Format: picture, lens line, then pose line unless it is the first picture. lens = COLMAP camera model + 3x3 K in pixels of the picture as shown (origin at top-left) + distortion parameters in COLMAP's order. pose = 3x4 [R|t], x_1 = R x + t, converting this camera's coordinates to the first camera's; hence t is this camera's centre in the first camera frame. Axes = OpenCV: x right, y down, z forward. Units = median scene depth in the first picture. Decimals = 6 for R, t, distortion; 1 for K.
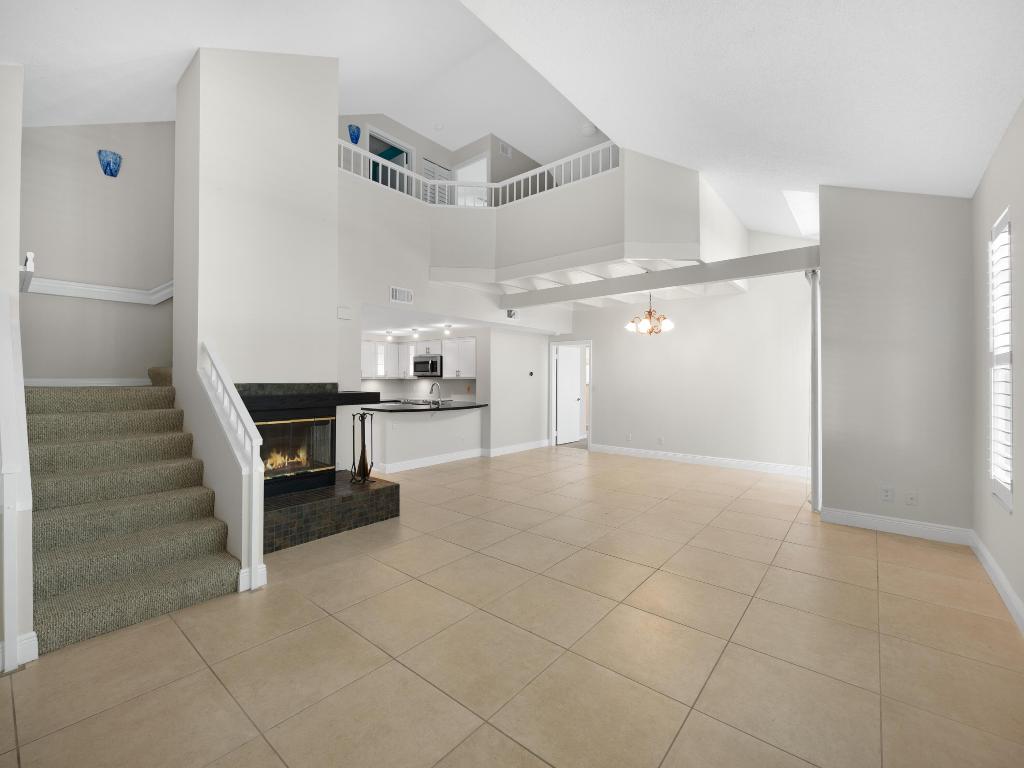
lens RADIAL K [[442.7, 0, 508.4], [0, 442.7, 382.9], [0, 0, 1]] dist [-0.000503, 0.000015]
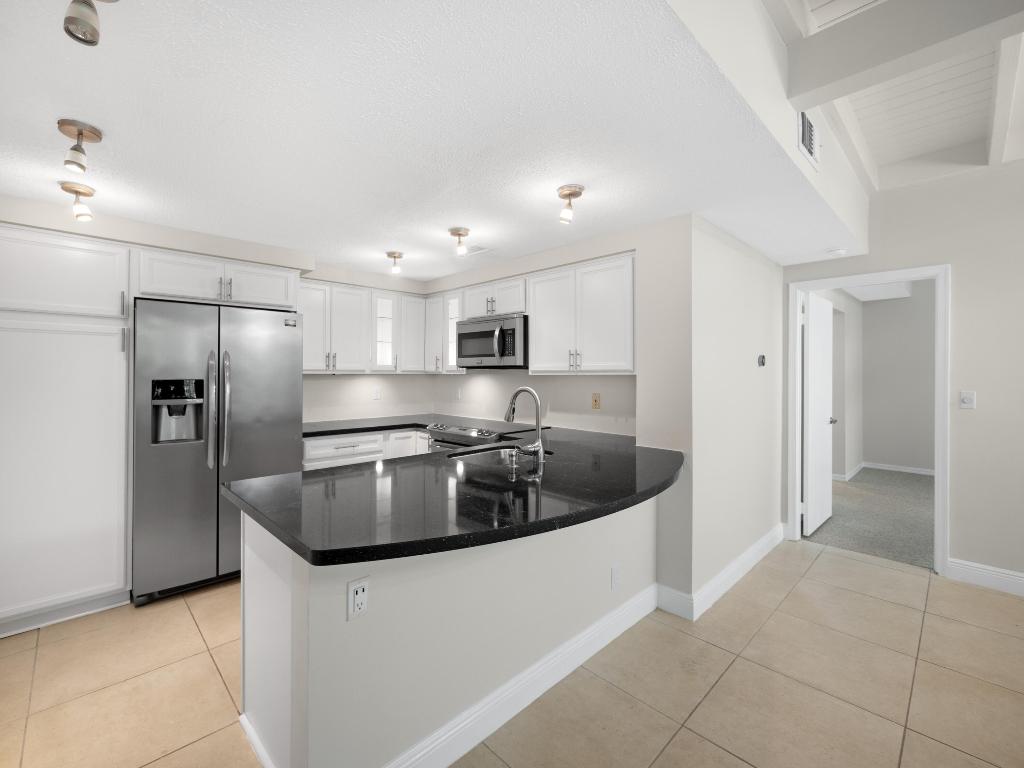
lens RADIAL K [[442.7, 0, 513.1], [0, 442.7, 379.7], [0, 0, 1]] dist [-0.000503, 0.000015]
pose [[0.995601, 0.001787, -0.093672, -0.120911], [-0.001236, 0.999982, 0.005935, -0.005987], [0.093681, -0.005793, 0.995585, 0.584938]]
